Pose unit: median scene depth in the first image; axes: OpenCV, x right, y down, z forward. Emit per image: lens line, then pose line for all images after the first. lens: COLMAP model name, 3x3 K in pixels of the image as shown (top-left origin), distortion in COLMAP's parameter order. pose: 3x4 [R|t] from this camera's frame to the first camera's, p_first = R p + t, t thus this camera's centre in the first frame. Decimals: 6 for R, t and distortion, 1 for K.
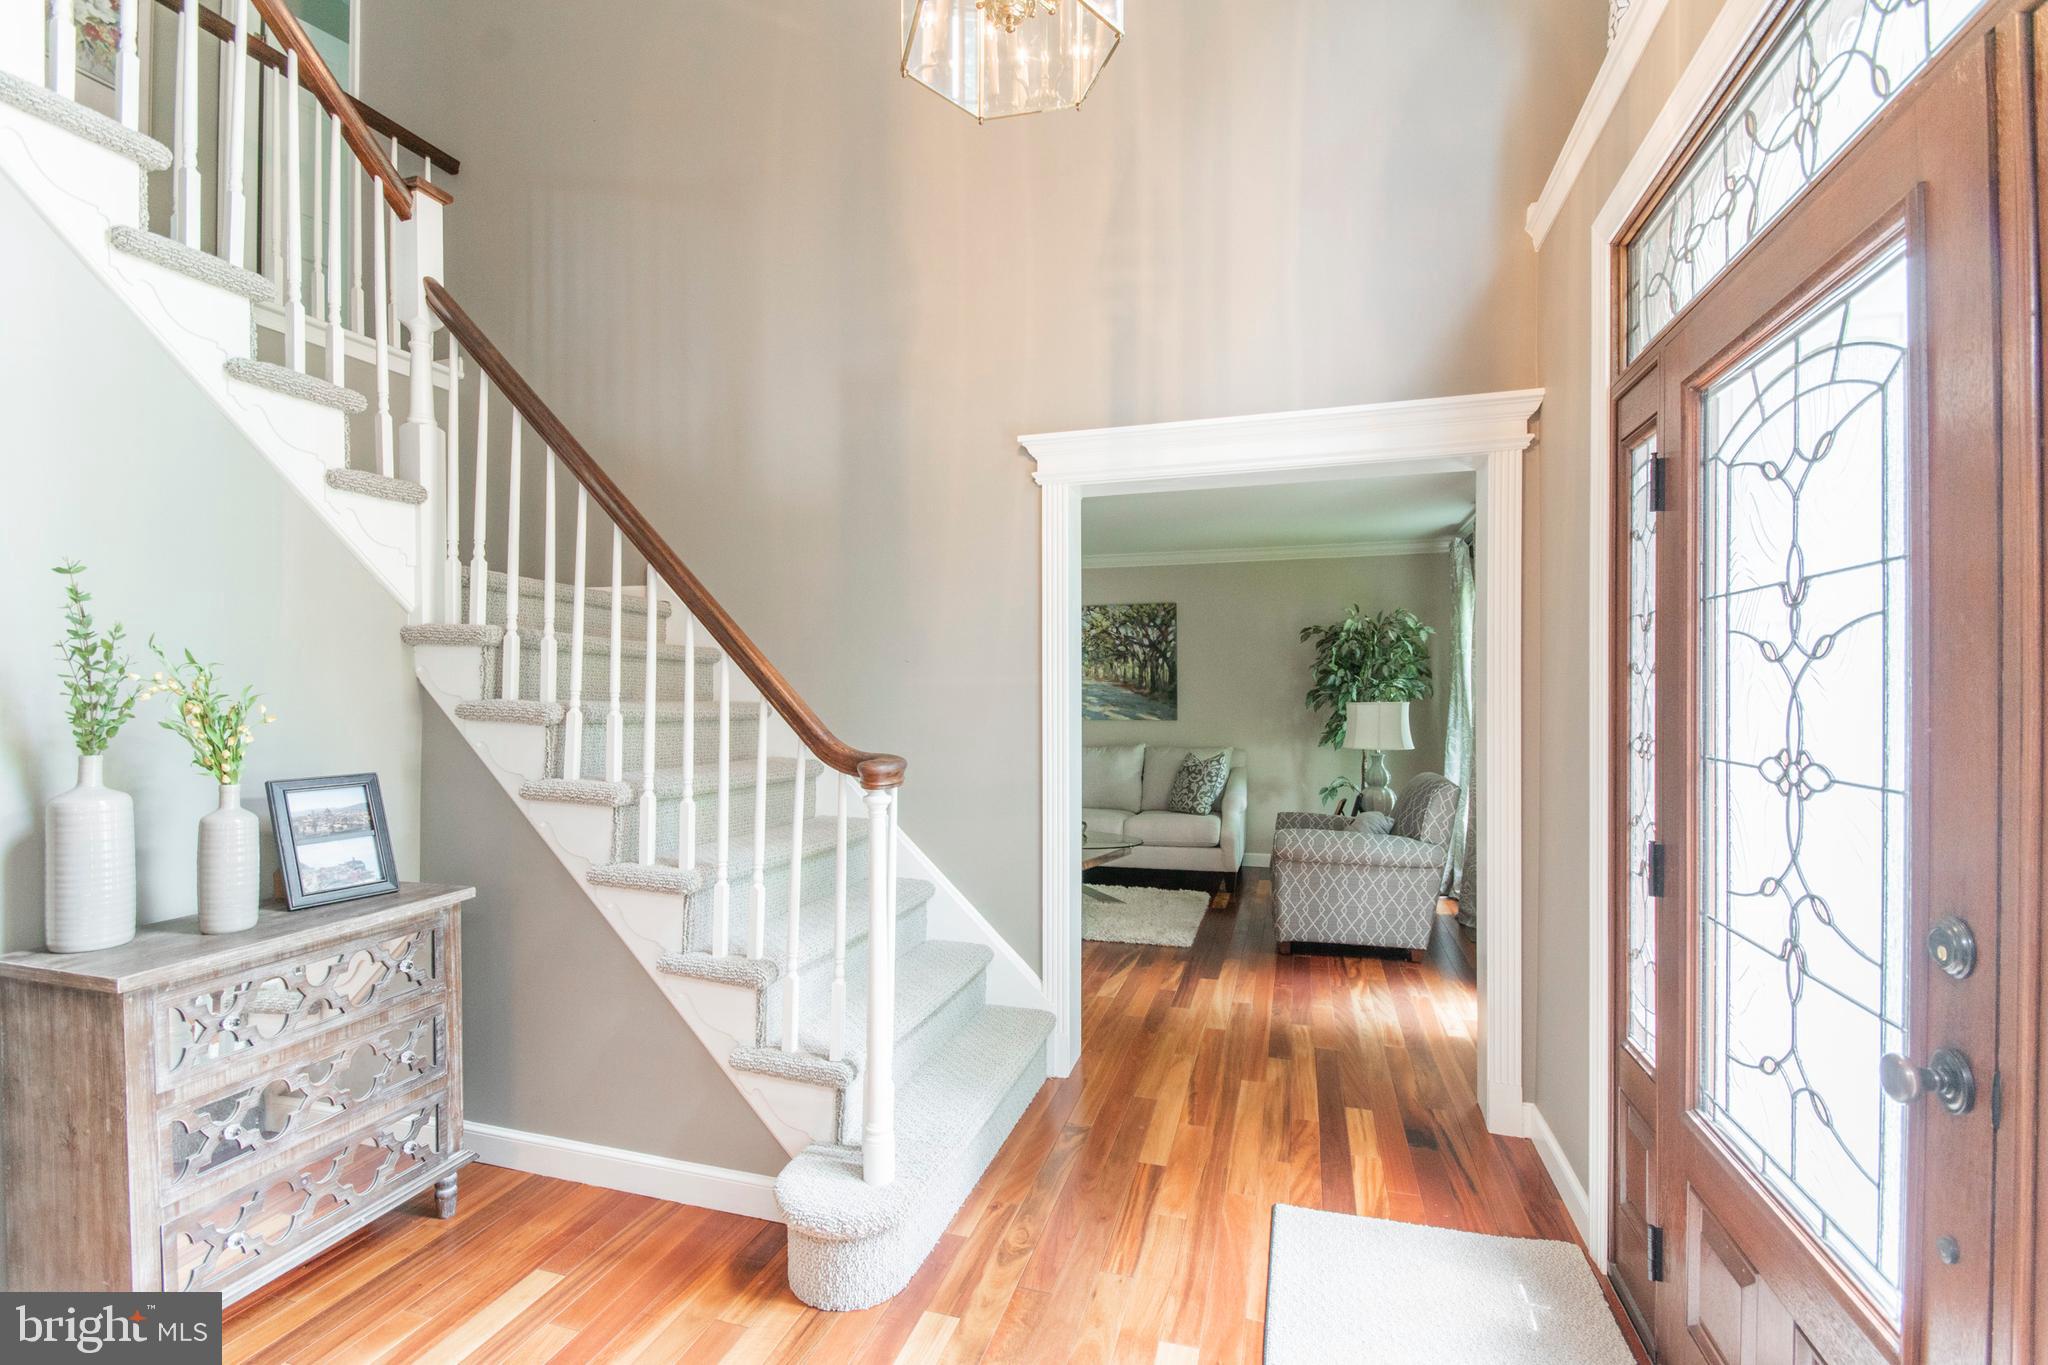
lens RADIAL K [[931.0, 0, 1027.9], [0, 931.0, 687.9], [0, 0, 1]] dist [0.000520, 0.000072]
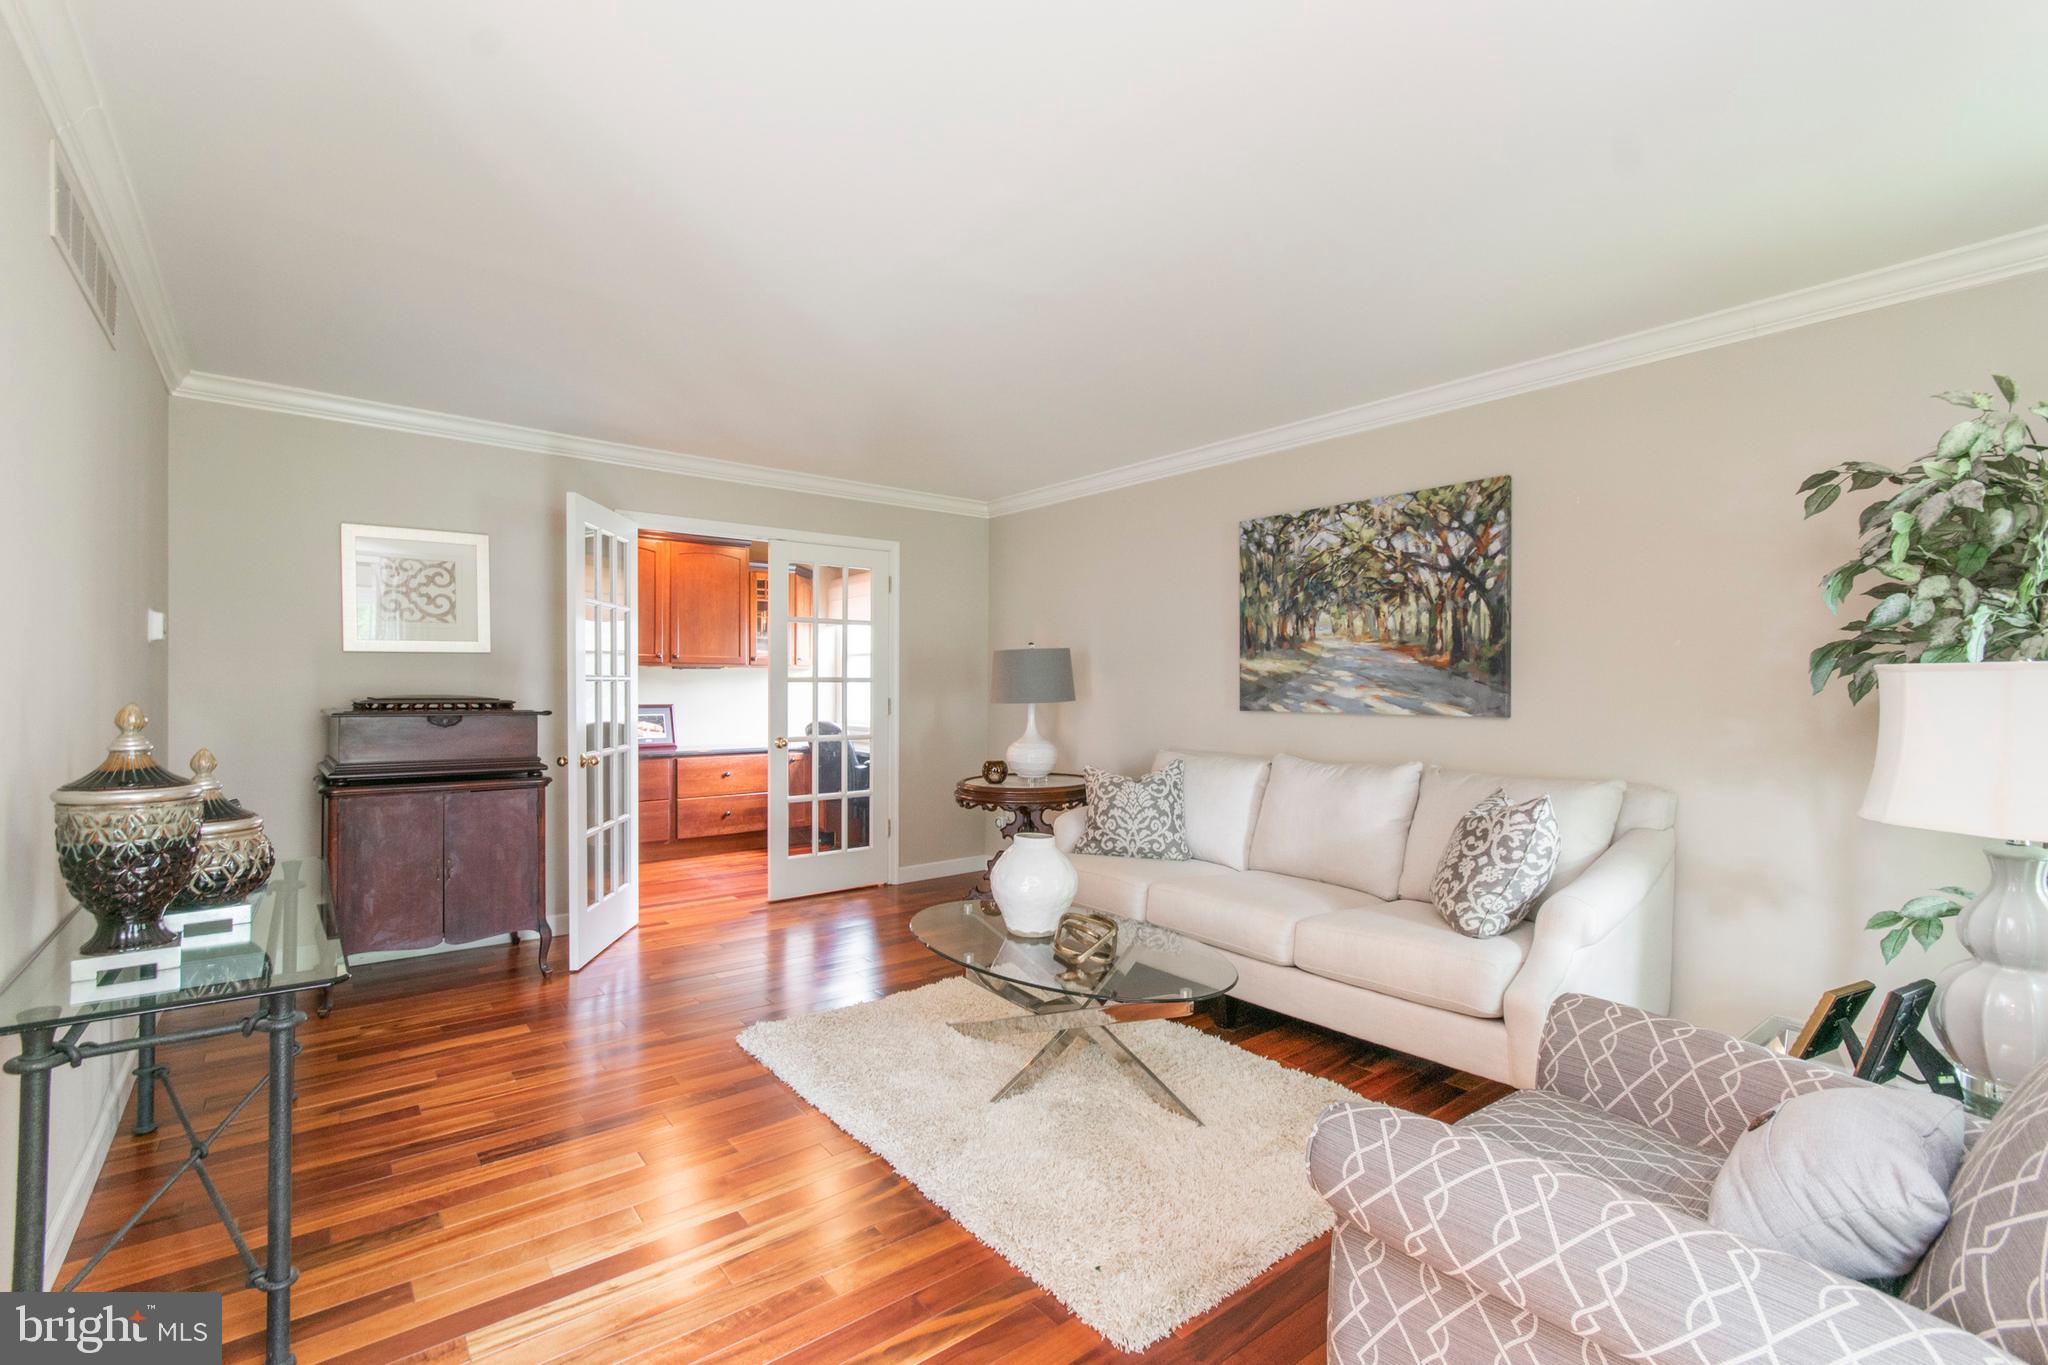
lens RADIAL K [[908.9, 0, 1012.2], [0, 908.9, 686.7], [0, 0, 1]] dist [0.000253, -0.000012]
pose [[0.817642, 0.003066, -0.575719, 0.220071], [-0.002575, 0.999995, 0.001668, 0.018536], [0.575721, 0.000119, 0.817646, 0.463725]]
